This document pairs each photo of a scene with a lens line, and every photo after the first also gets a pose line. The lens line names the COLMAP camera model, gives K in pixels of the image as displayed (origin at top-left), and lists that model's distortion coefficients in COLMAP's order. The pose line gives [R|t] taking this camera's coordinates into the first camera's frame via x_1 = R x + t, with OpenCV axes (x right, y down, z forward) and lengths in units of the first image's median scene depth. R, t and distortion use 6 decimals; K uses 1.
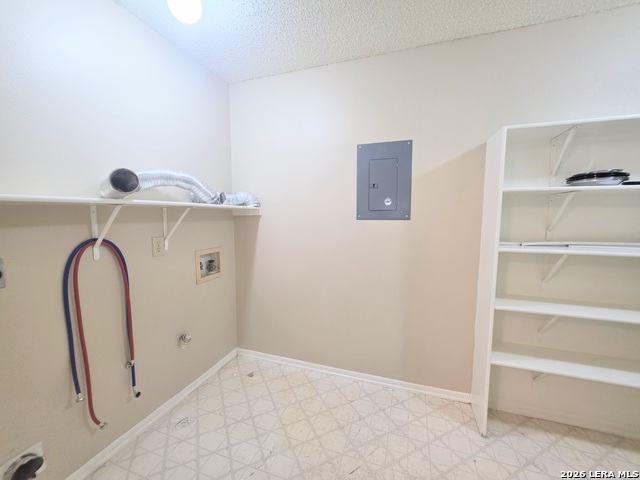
lens RADIAL K [[258.0, 0, 322.7], [0, 258.0, 240.2], [0, 0, 1]] dist [-0.004404, 0.001055]
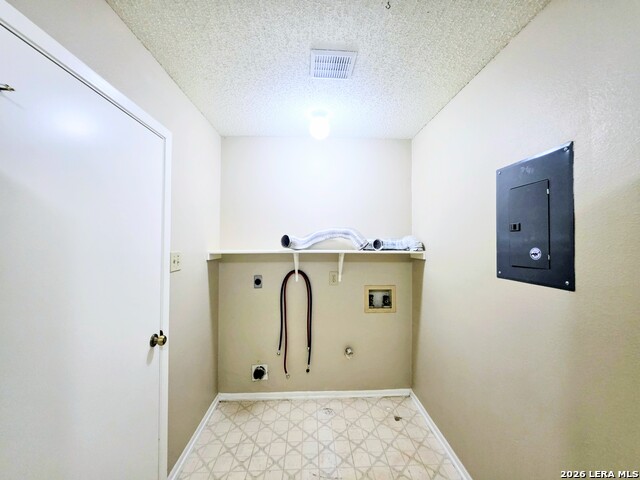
lens RADIAL K [[258.0, 0, 321.7], [0, 258.0, 240.7], [0, 0, 1]] dist [-0.004404, 0.001055]
pose [[0.367350, -0.001908, -0.930081, 0.630920], [-0.098630, 0.994279, -0.040996, -0.107737], [0.924838, 0.106794, 0.365061, 0.336375]]
